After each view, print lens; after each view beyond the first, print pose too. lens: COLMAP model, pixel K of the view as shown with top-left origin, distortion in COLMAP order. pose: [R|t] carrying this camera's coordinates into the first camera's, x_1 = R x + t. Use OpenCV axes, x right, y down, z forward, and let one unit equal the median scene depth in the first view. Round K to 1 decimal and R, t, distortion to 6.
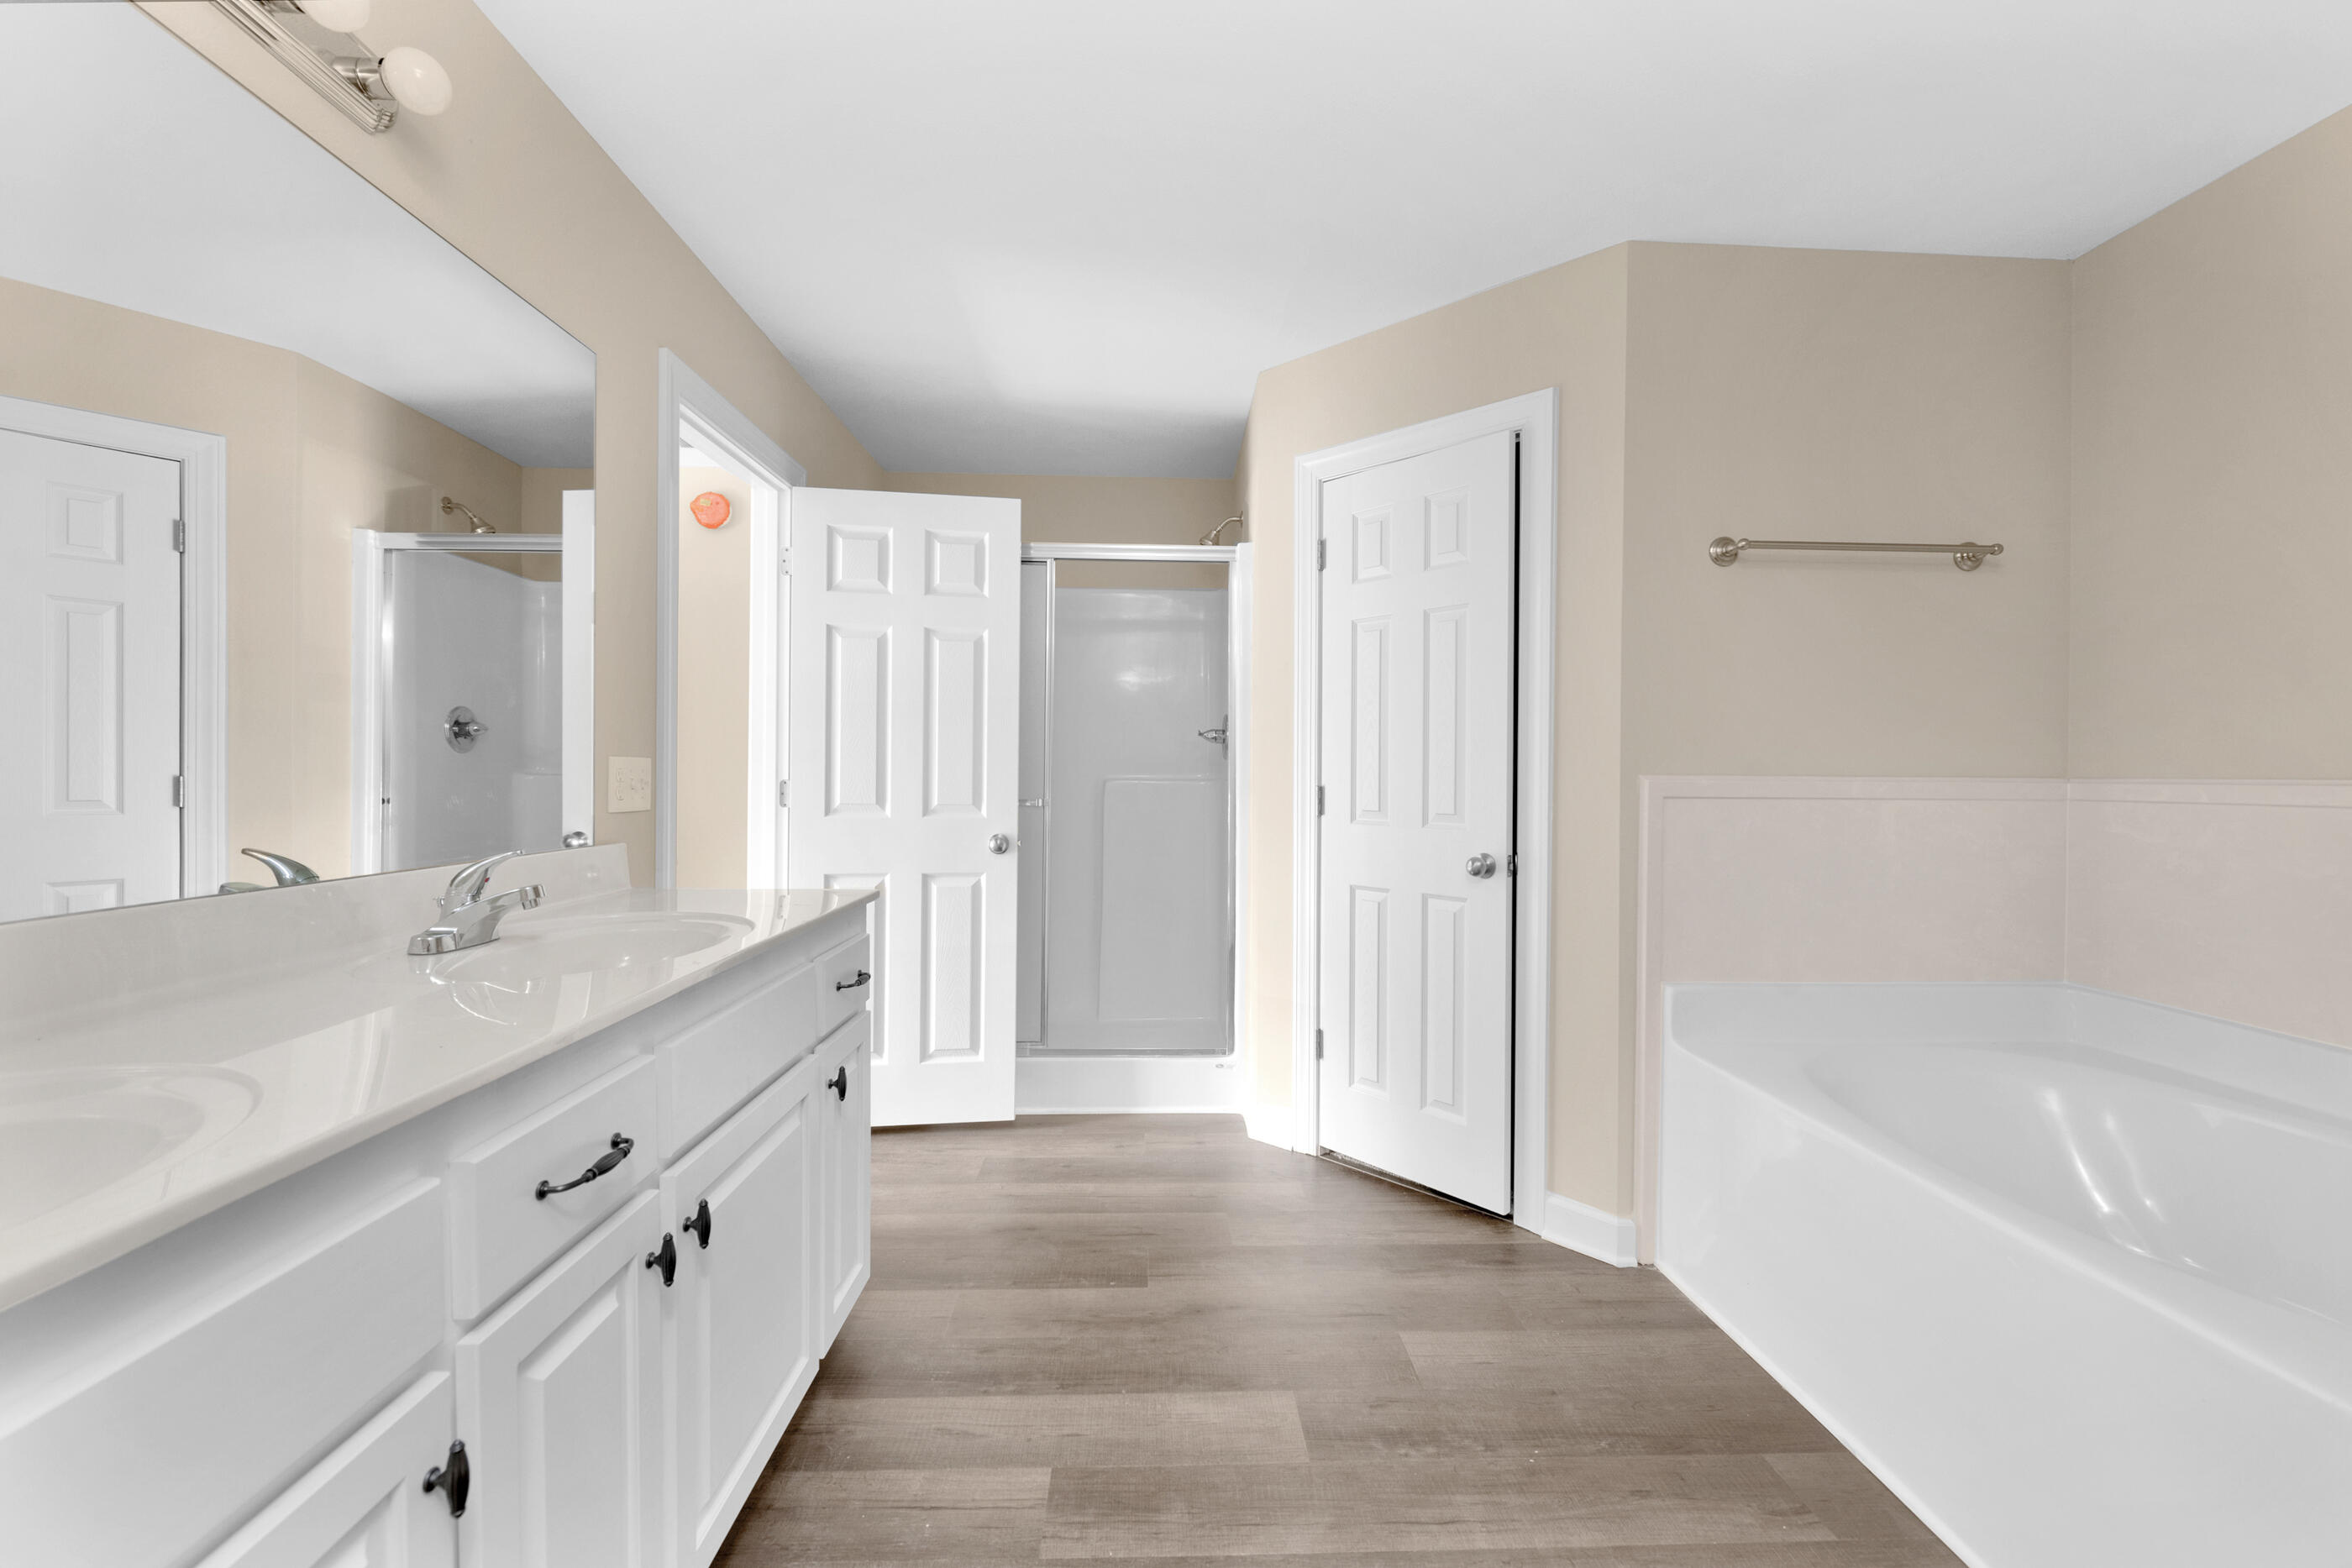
lens RADIAL K [[953.1, 0, 1180.9], [0, 953.1, 772.0], [0, 0, 1]] dist [-0.001925, -0.000033]
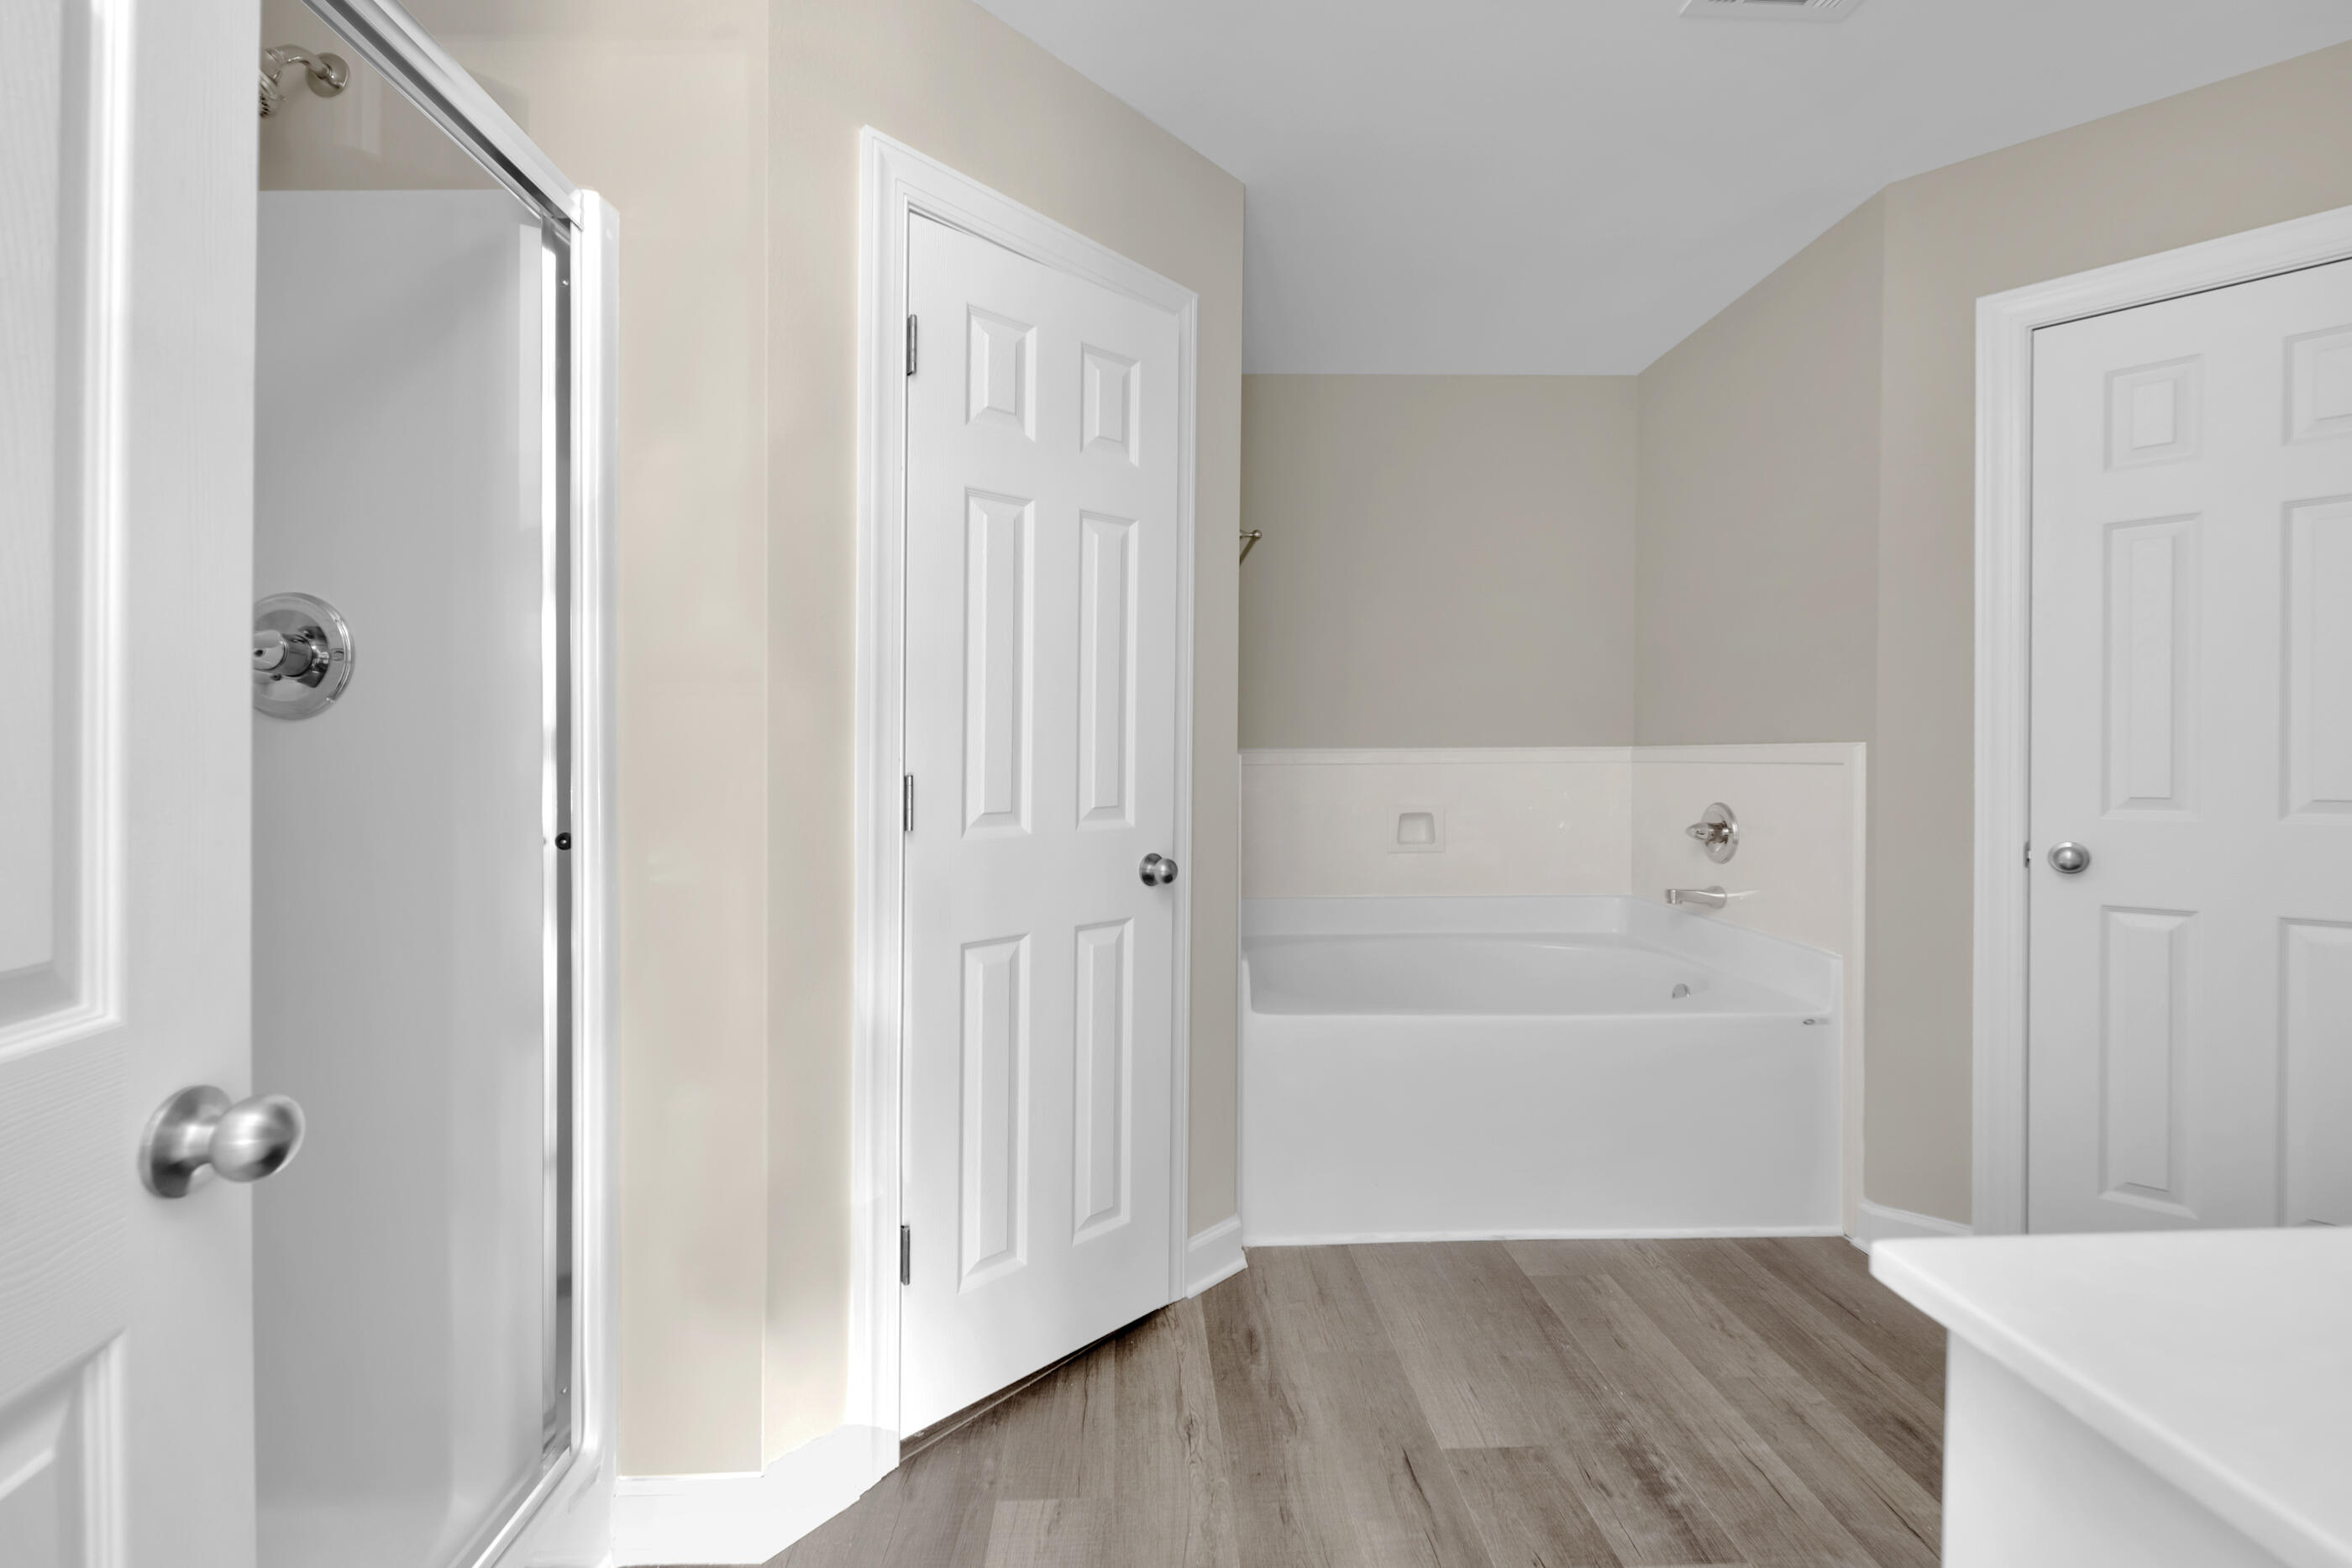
lens RADIAL K [[953.1, 0, 1166.8], [0, 953.1, 769.8], [0, 0, 1]] dist [-0.001925, -0.000033]
pose [[0.005112, -0.007490, 0.999959, -0.645050], [0.004352, 0.999963, 0.007468, 0.014594], [-0.999977, 0.004314, 0.005145, 1.394717]]
